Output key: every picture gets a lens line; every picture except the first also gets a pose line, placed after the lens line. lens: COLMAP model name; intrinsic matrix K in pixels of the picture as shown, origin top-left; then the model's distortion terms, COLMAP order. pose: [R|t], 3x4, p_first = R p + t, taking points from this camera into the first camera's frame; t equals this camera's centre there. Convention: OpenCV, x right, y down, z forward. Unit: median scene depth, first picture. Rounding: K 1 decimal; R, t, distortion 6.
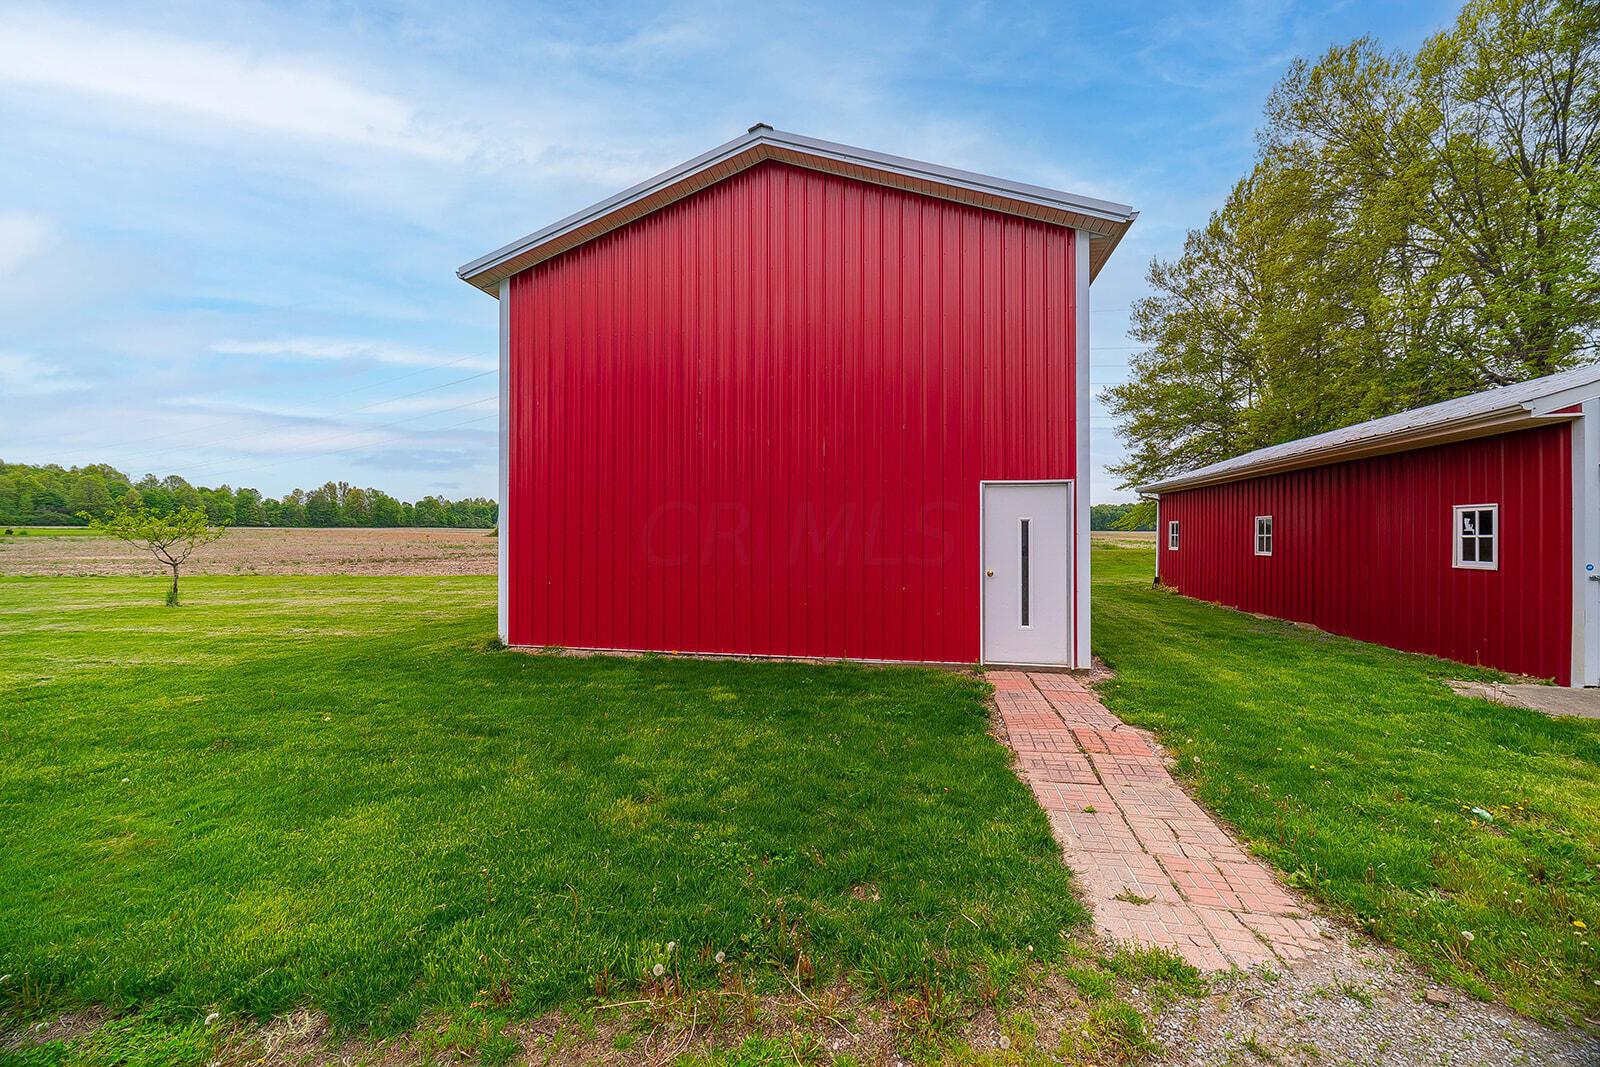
lens RADIAL K [[636.1, 0, 800.0], [0, 636.1, 533.5], [0, 0, 1]] dist [-0.001985, -0.000181]
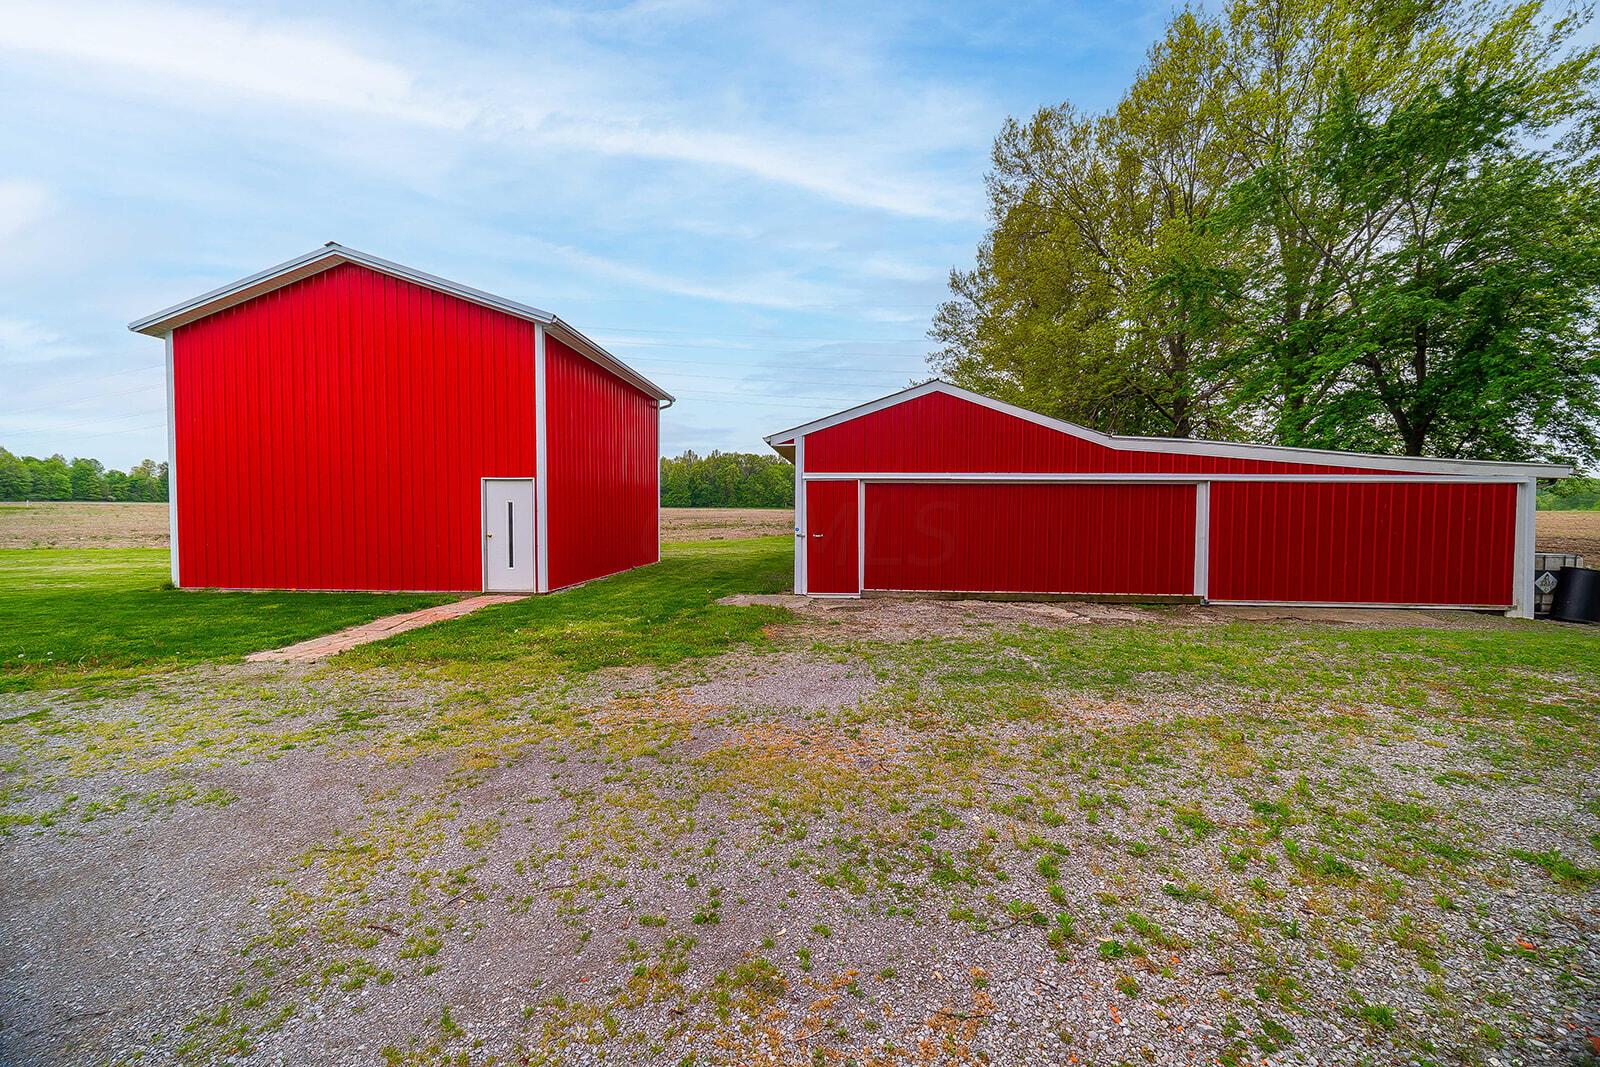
lens RADIAL K [[636.1, 0, 800.0], [0, 636.1, 533.5], [0, 0, 1]] dist [-0.001985, -0.000181]
pose [[0.992444, -0.003847, 0.122635, 0.373345], [-0.000822, 0.999277, 0.037998, -0.001656], [-0.122692, -0.037811, 0.991724, -0.292650]]
